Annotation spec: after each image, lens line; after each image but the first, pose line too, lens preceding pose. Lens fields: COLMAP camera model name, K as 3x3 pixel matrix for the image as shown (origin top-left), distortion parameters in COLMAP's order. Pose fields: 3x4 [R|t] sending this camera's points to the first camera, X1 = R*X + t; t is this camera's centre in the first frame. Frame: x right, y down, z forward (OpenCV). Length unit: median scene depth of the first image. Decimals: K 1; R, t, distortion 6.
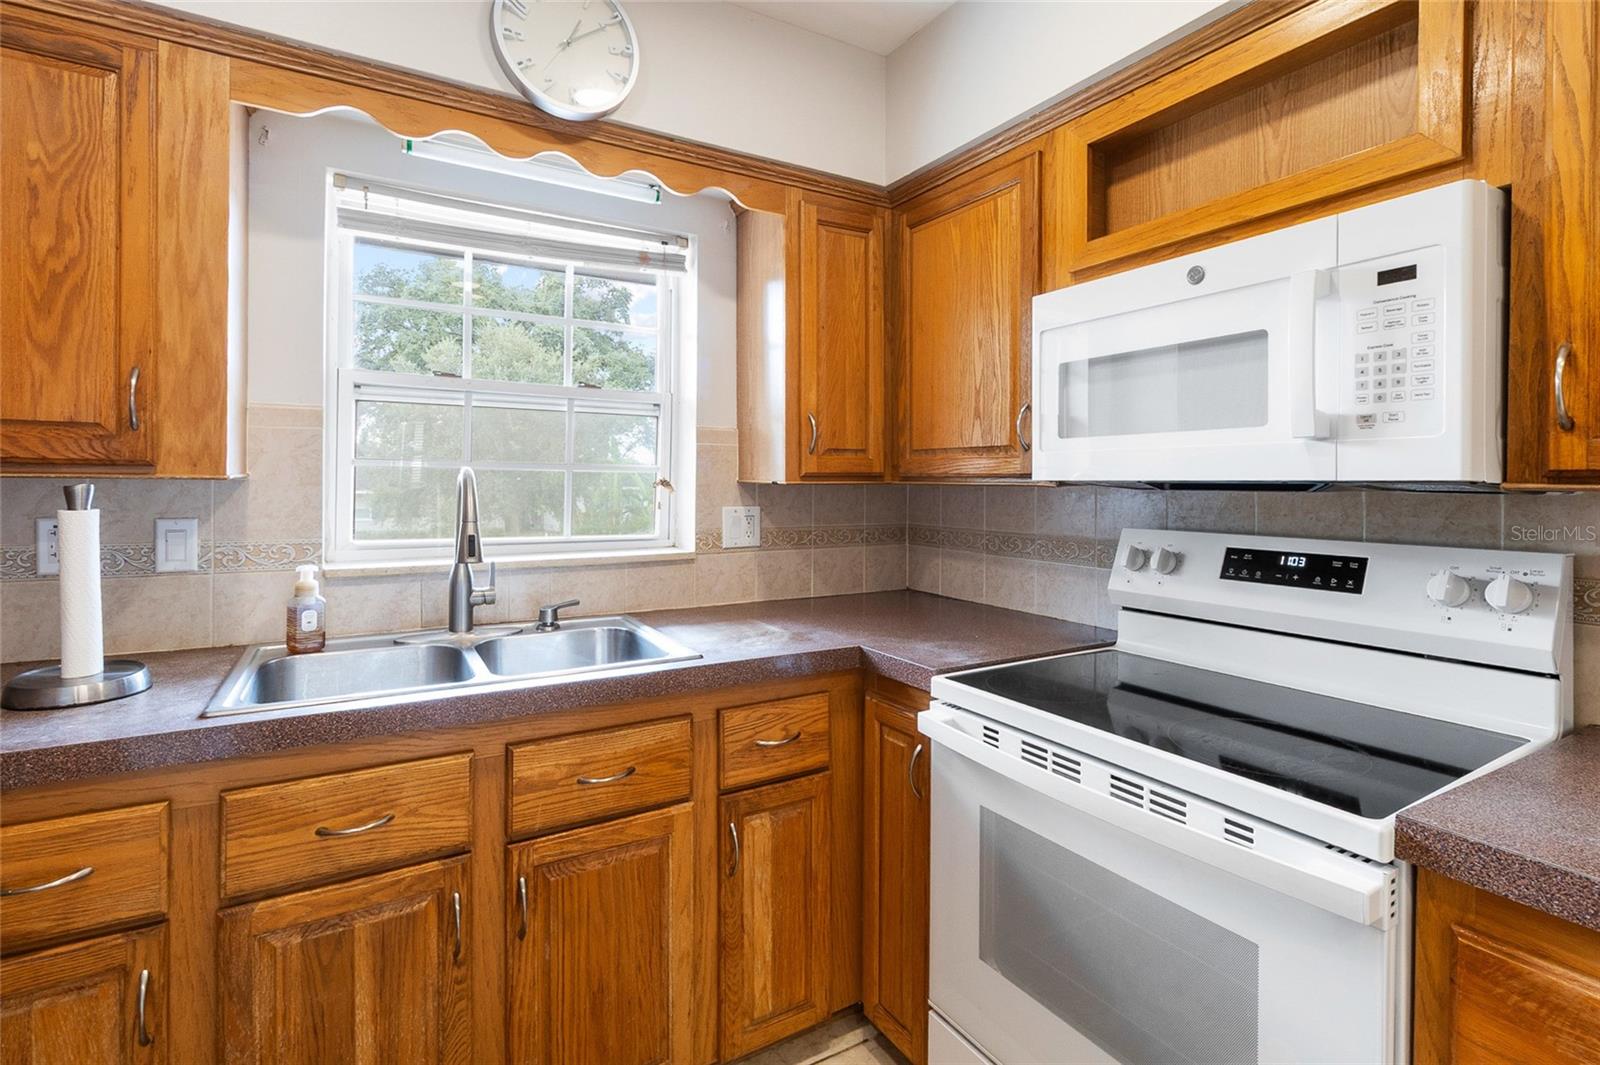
lens RADIAL K [[747.8, 0, 800.8], [0, 747.8, 490.9], [0, 0, 1]] dist [0.000786, -0.001430]
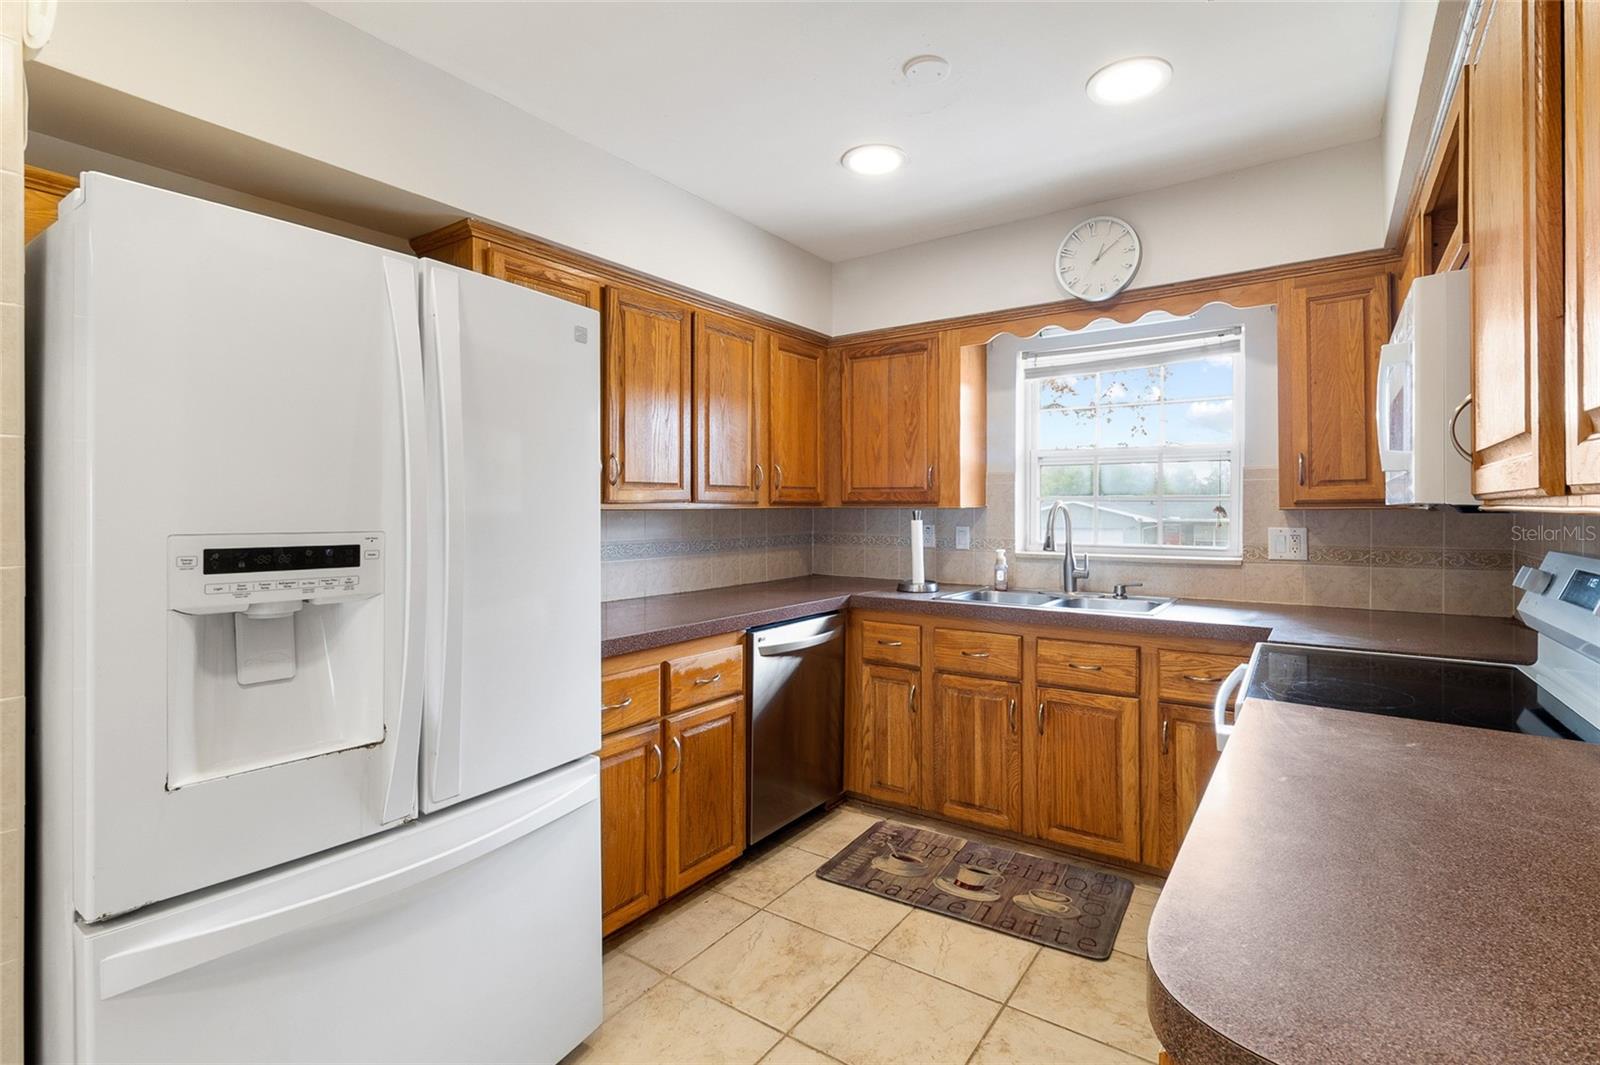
lens RADIAL K [[747.8, 0, 811.7], [0, 747.8, 531.9], [0, 0, 1]] dist [0.000786, -0.001430]
pose [[0.412955, 0.022590, -0.910471, 1.214540], [-0.008000, 0.999744, 0.021177, 0.013660], [0.910716, -0.001462, 0.413030, -0.406426]]
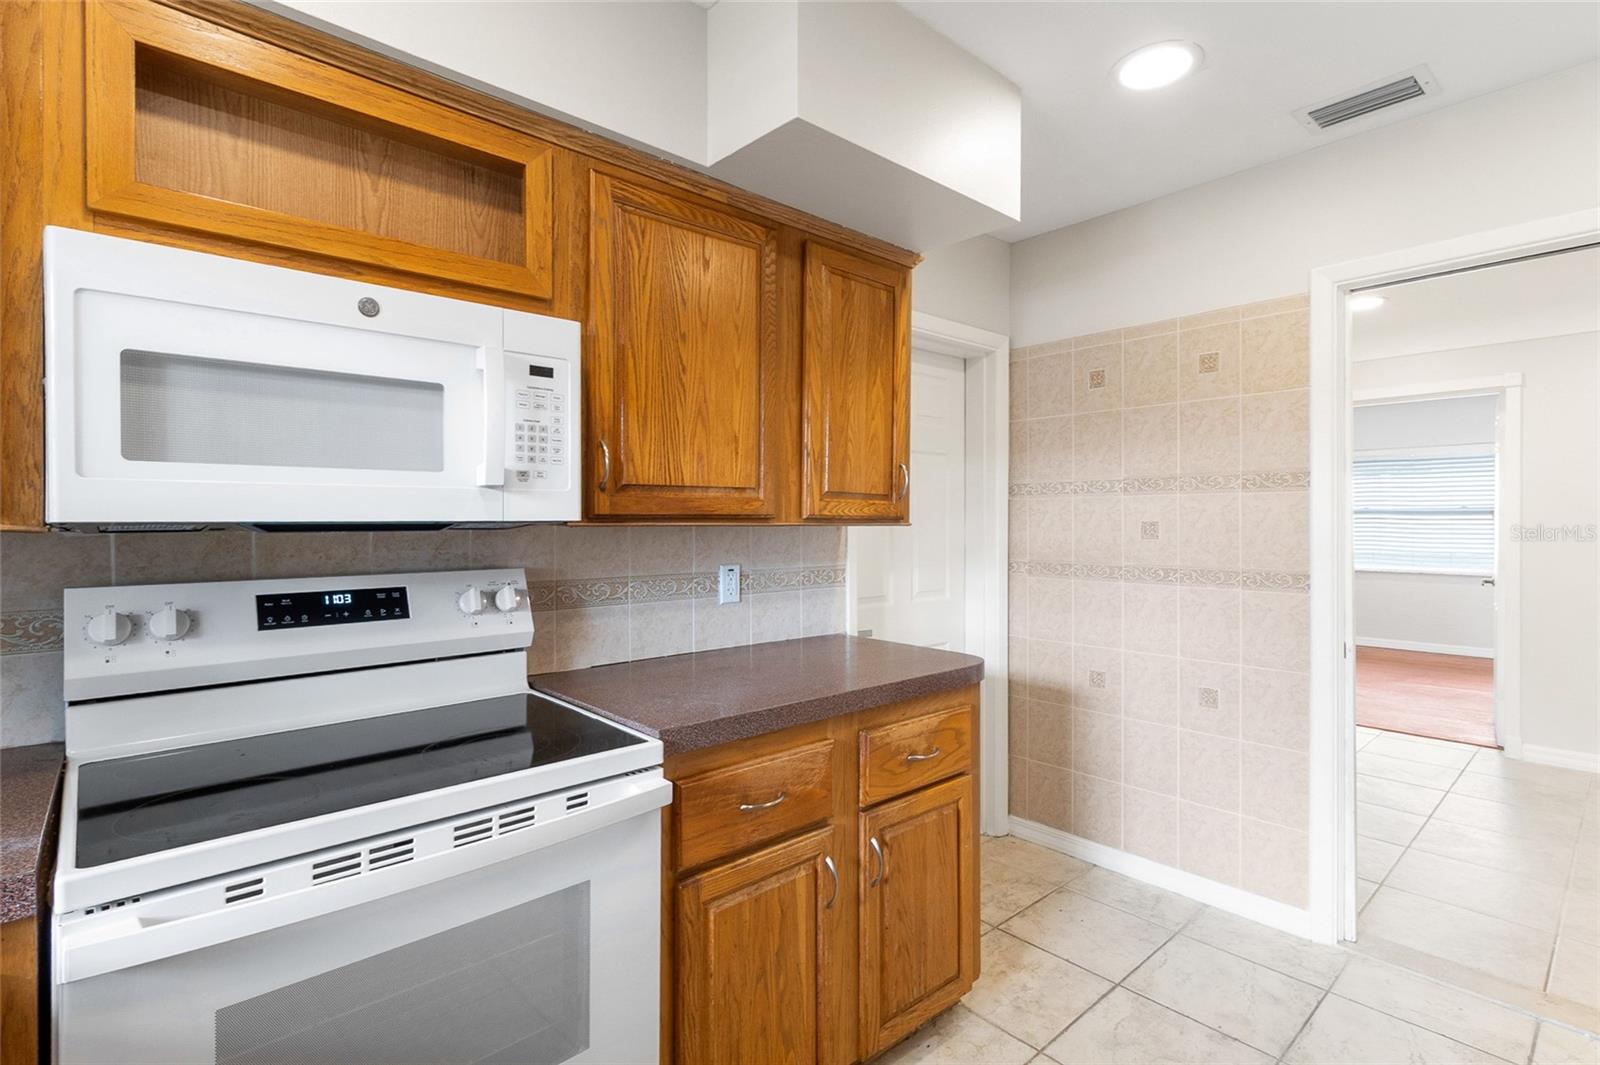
lens RADIAL K [[747.8, 0, 832.3], [0, 747.8, 528.0], [0, 0, 1]] dist [0.000786, -0.001430]
pose [[-0.204045, -0.016745, 0.978818, -0.508533], [0.010369, 0.999761, 0.019265, -0.016621], [-0.978907, 0.014080, -0.203822, 0.582788]]
